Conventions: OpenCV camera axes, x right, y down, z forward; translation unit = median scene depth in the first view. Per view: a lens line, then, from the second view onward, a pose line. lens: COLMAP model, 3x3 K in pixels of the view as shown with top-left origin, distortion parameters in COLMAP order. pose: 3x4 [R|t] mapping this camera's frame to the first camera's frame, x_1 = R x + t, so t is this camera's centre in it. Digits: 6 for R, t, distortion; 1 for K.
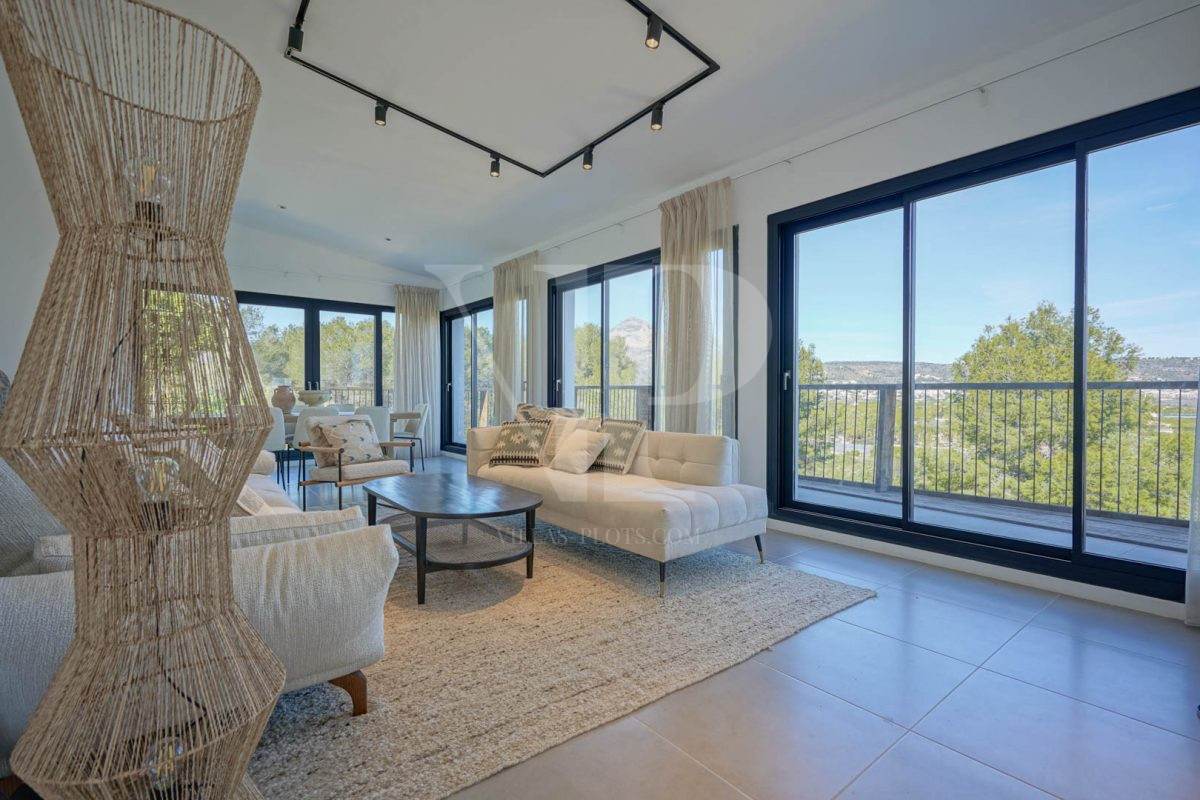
lens RADIAL K [[547.1, 0, 600.0], [0, 547.1, 400.0], [0, 0, 1]] dist [-0.000753, -0.000234]
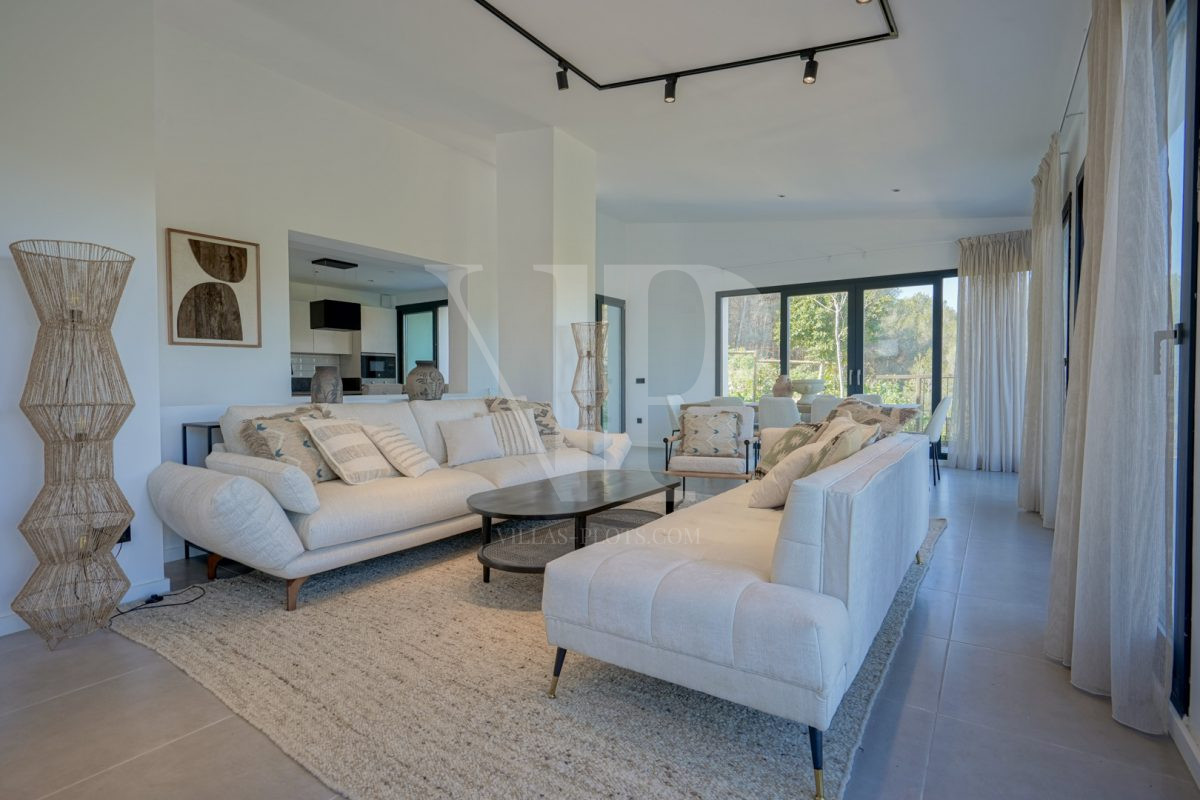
lens RADIAL K [[582.8, 0, 600.0], [0, 582.8, 400.0], [0, 0, 1]] dist [-0.001070, -0.000283]
pose [[0.282690, 0.028571, -0.958786, 0.762032], [-0.007751, 0.999592, 0.027502, -0.016450], [0.959180, -0.000343, 0.282796, 0.825041]]
